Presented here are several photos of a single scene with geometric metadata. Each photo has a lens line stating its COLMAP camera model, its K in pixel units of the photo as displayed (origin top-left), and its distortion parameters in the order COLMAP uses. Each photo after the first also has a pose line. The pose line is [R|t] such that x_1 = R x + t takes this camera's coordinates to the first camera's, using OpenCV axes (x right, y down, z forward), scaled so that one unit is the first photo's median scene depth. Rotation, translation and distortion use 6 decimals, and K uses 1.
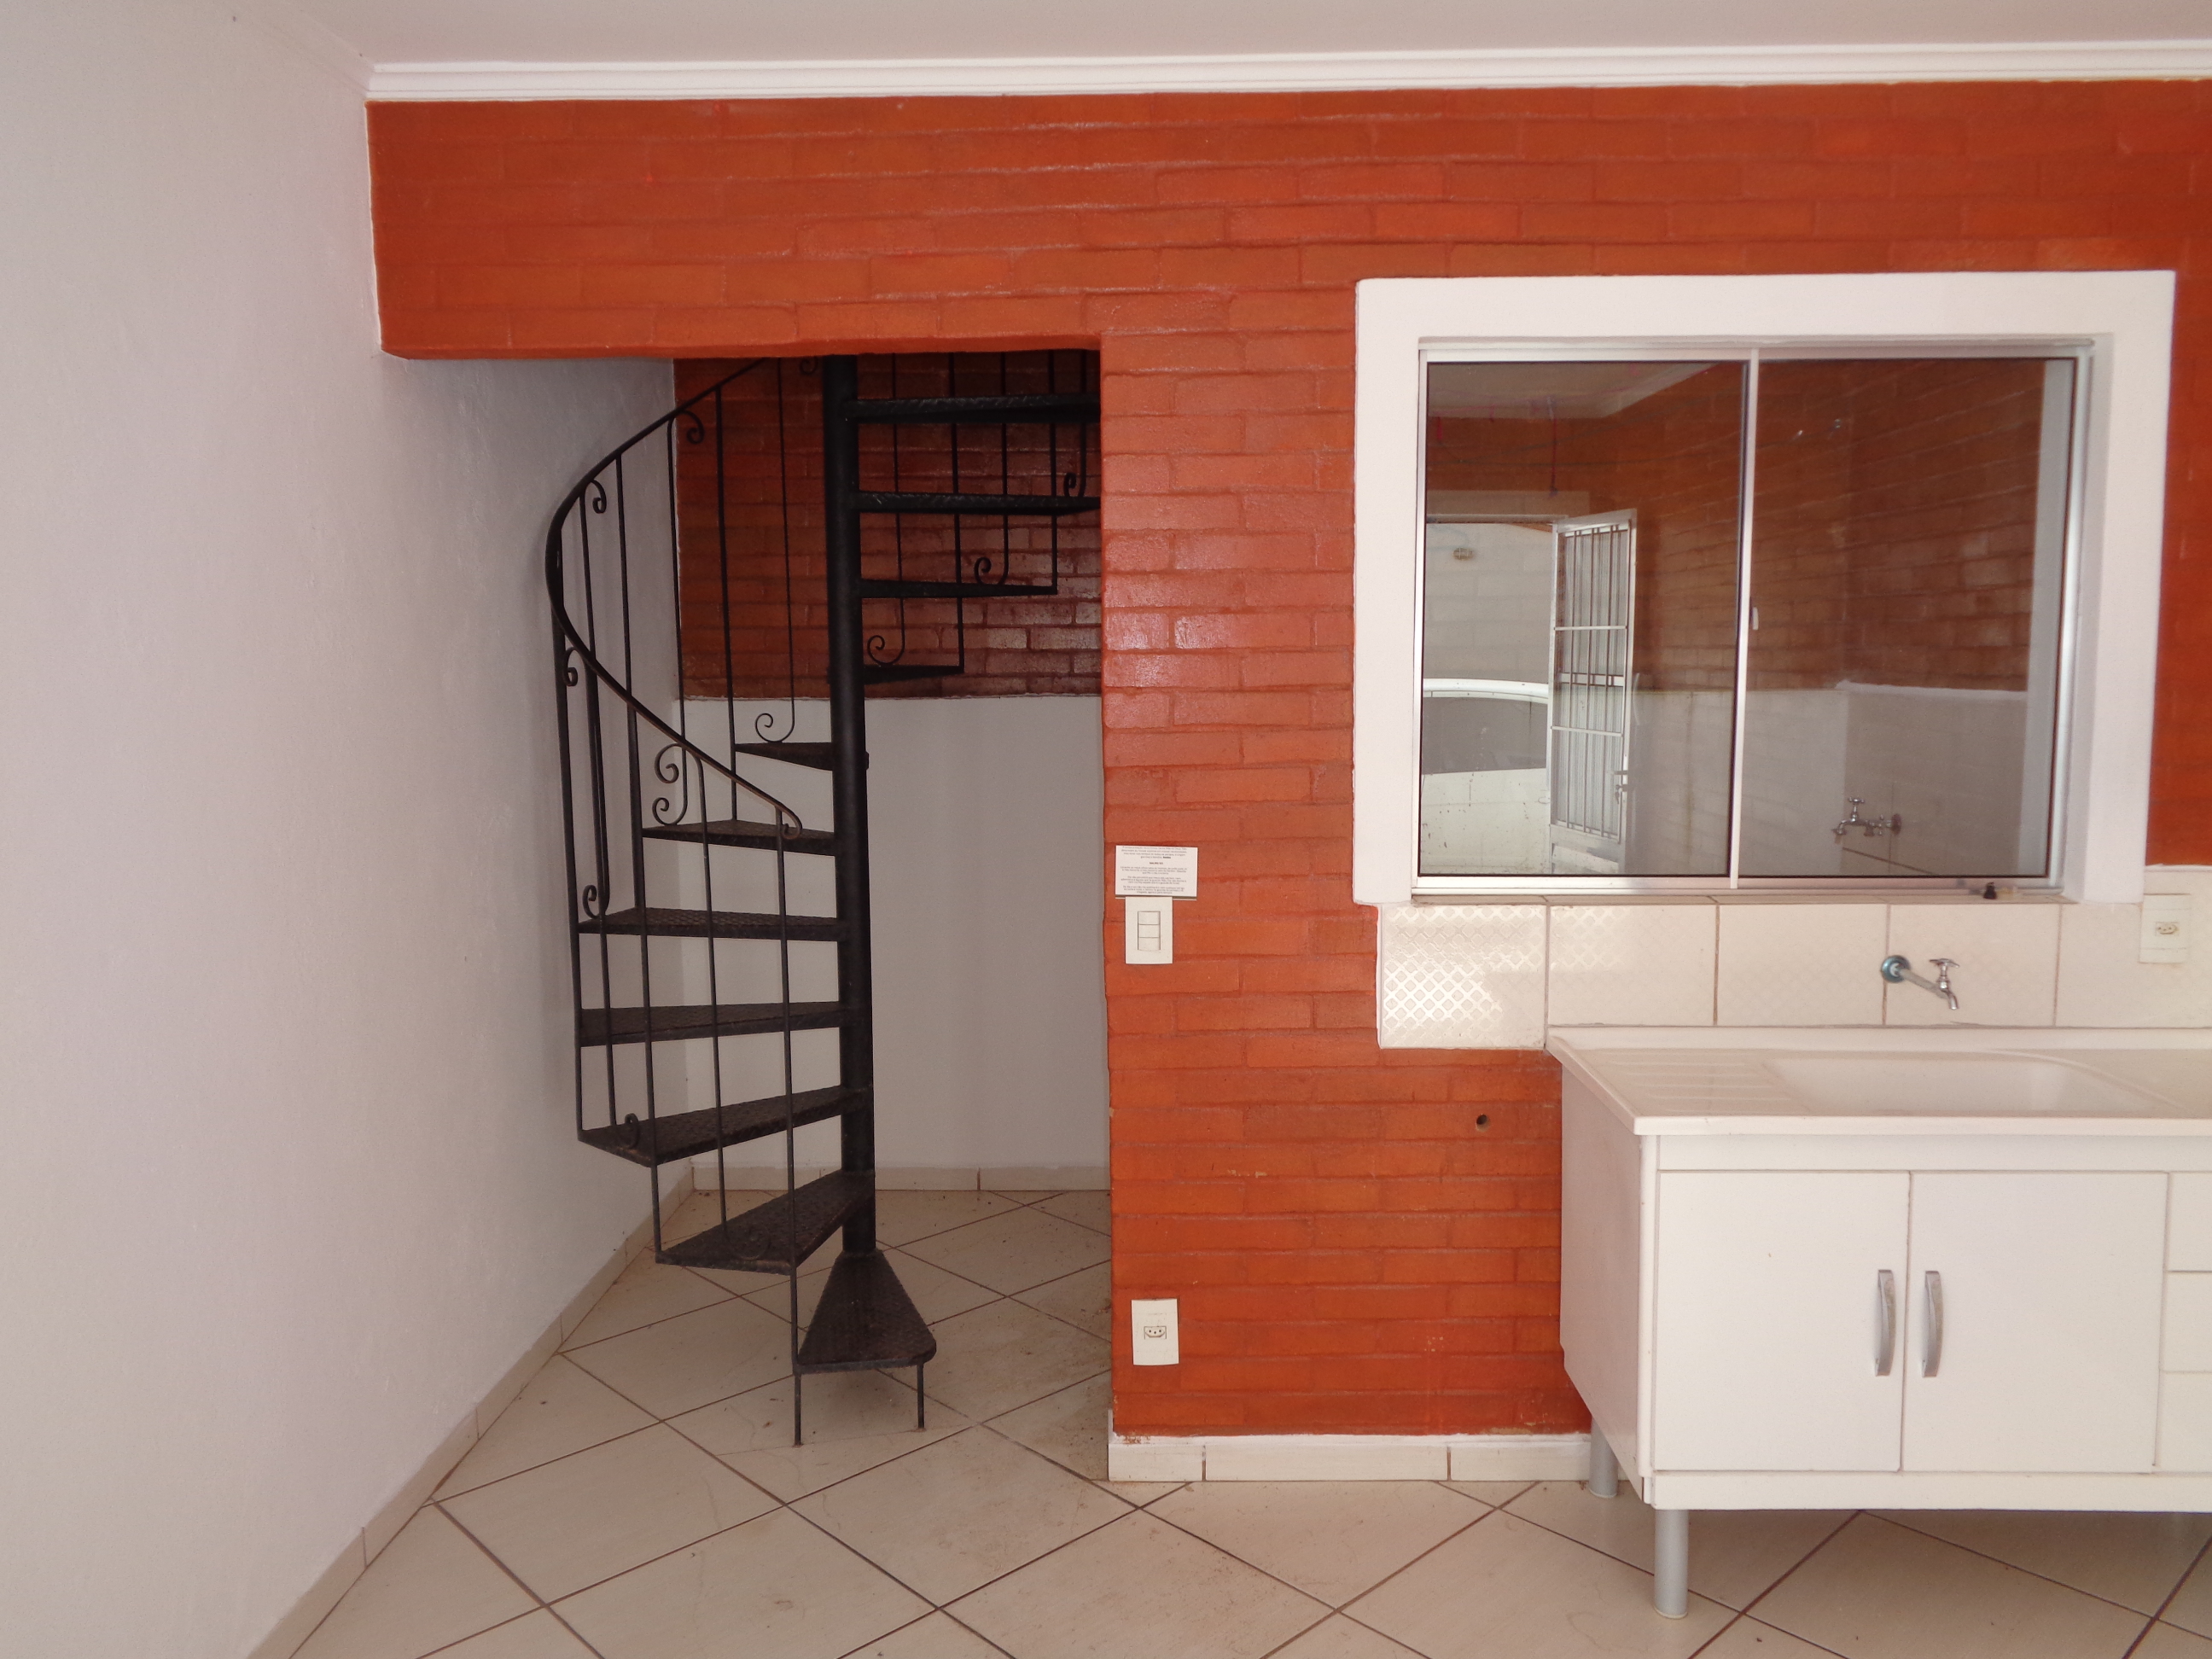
lens RADIAL K [[1641.3, 0, 1106.0], [0, 1641.3, 829.5], [0, 0, 1]] dist [0.019657, -0.003955]
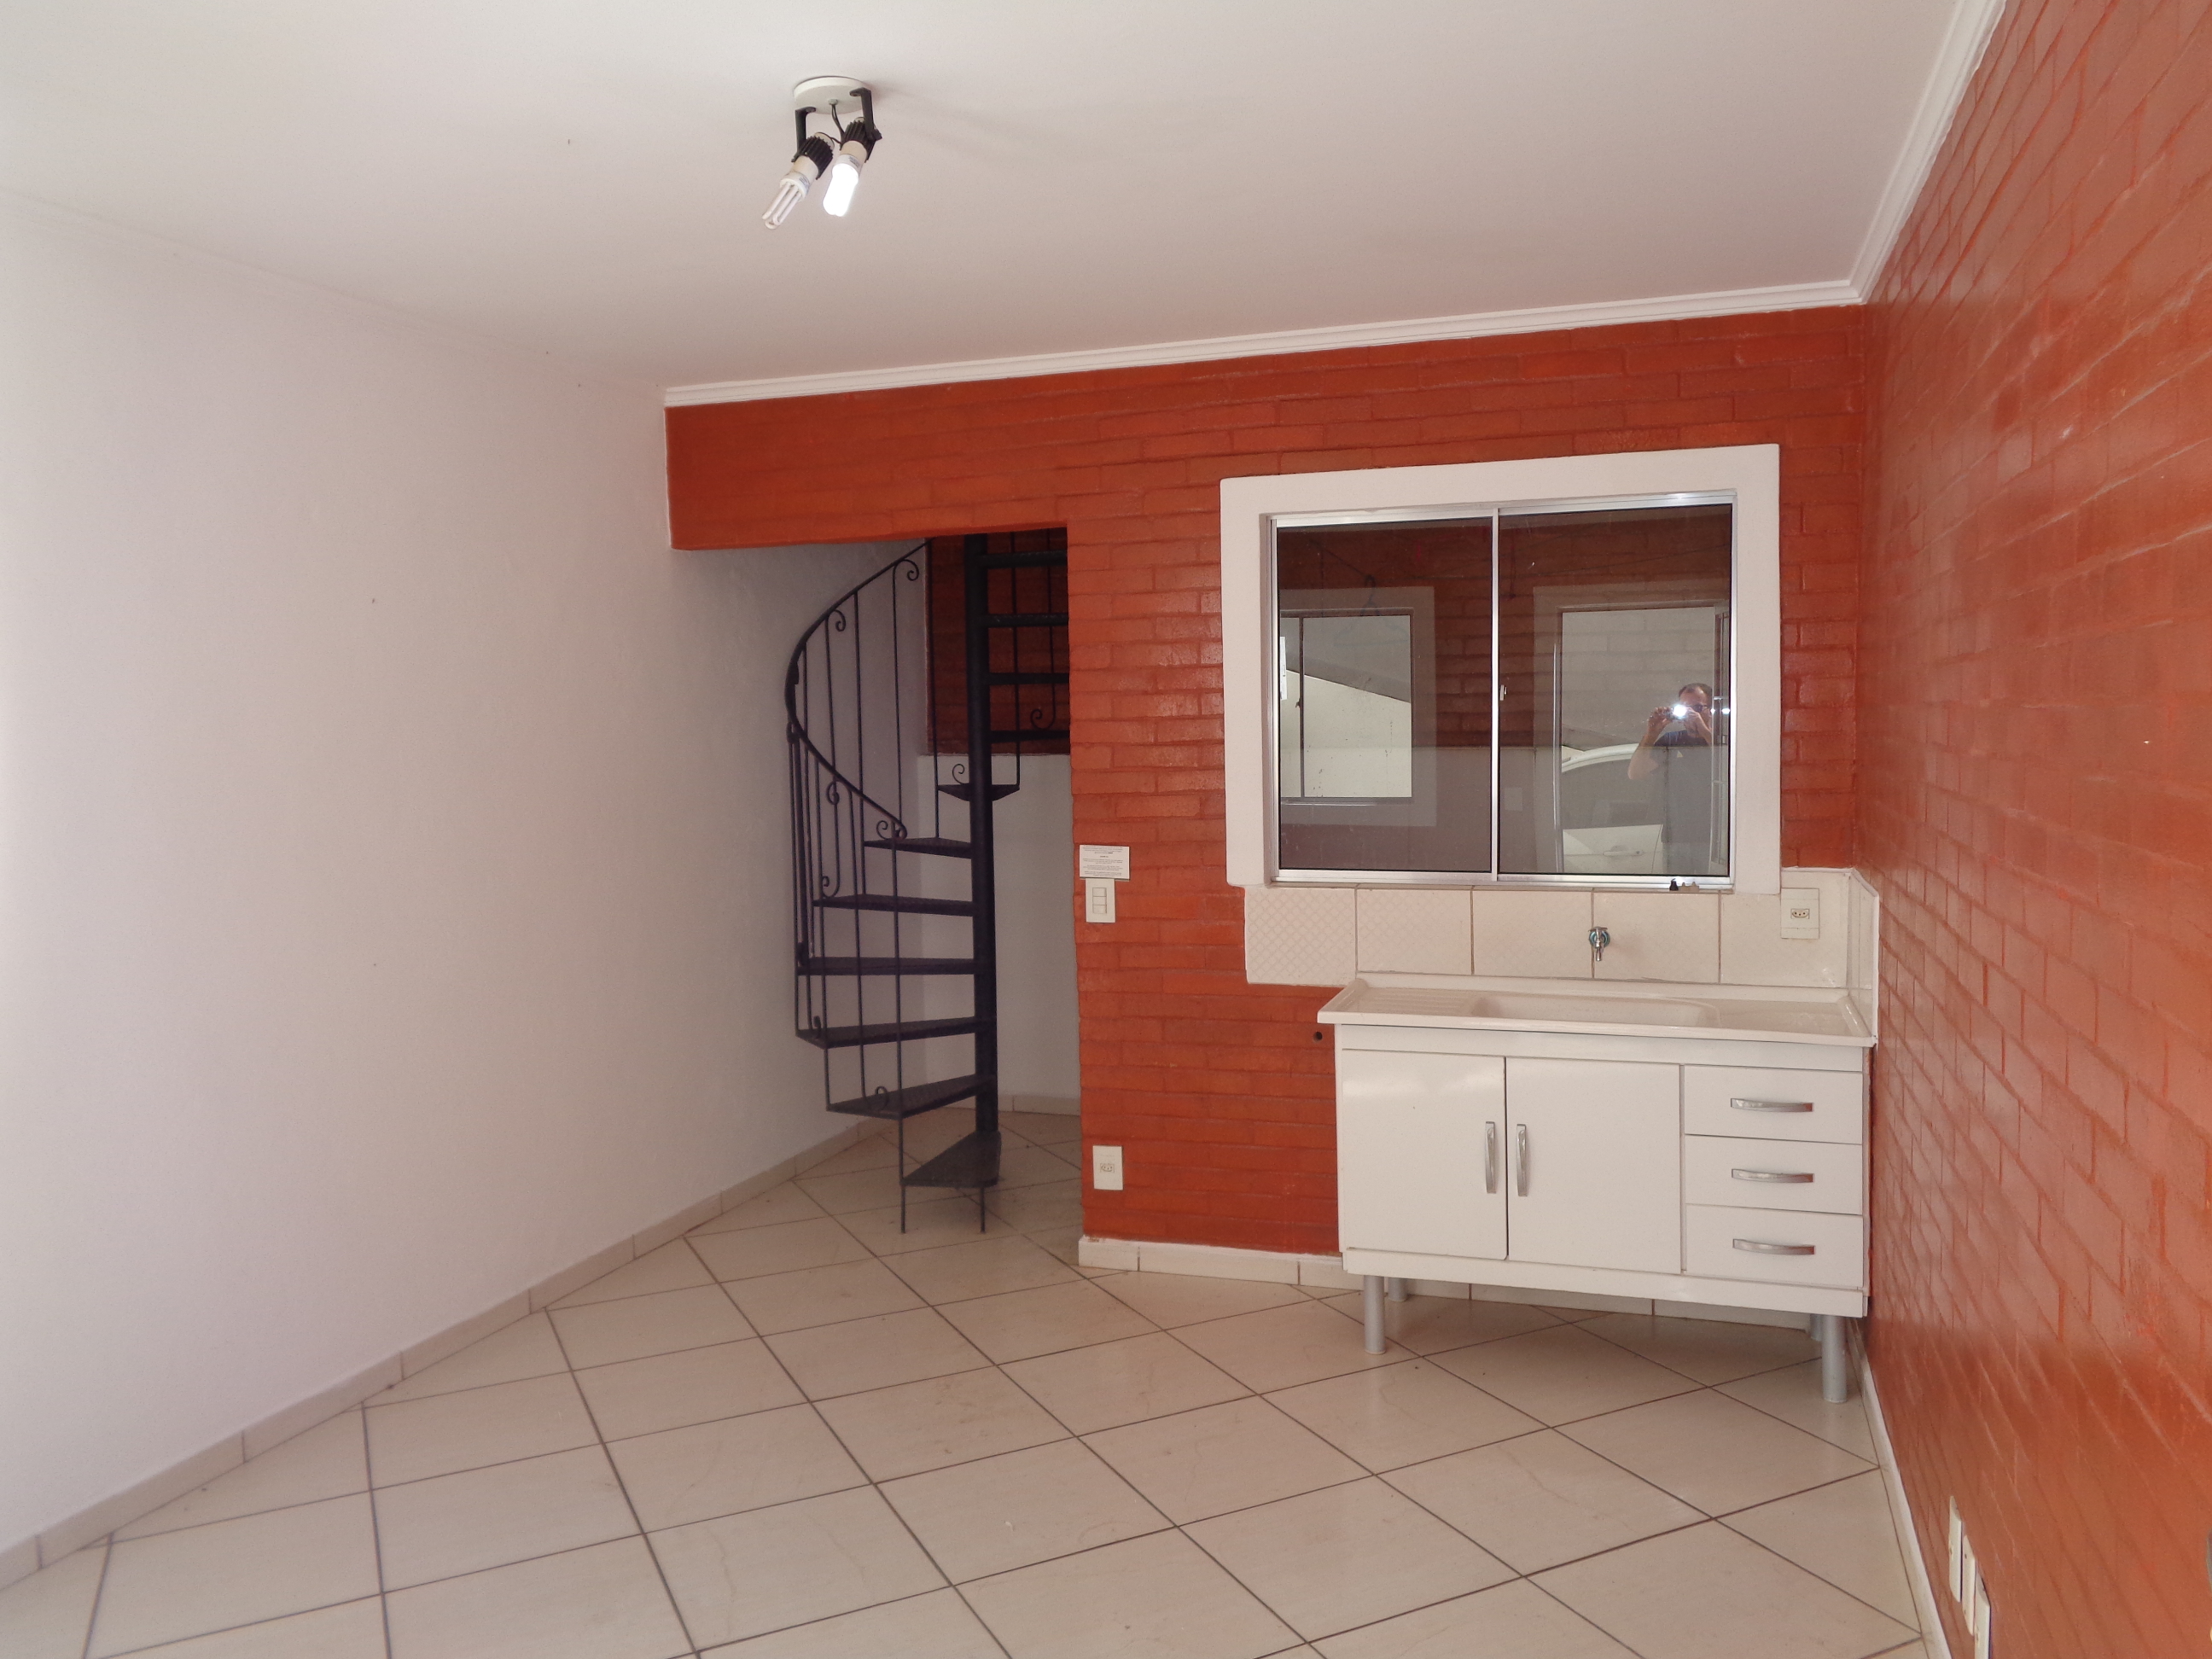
lens RADIAL K [[1641.3, 0, 1106.0], [0, 1641.3, 829.5], [0, 0, 1]] dist [0.019657, -0.003955]
pose [[0.954872, 0.009253, -0.296873, 0.487512], [-0.020625, 0.999168, -0.035197, 0.049030], [0.296300, 0.039732, 0.954268, -0.468006]]
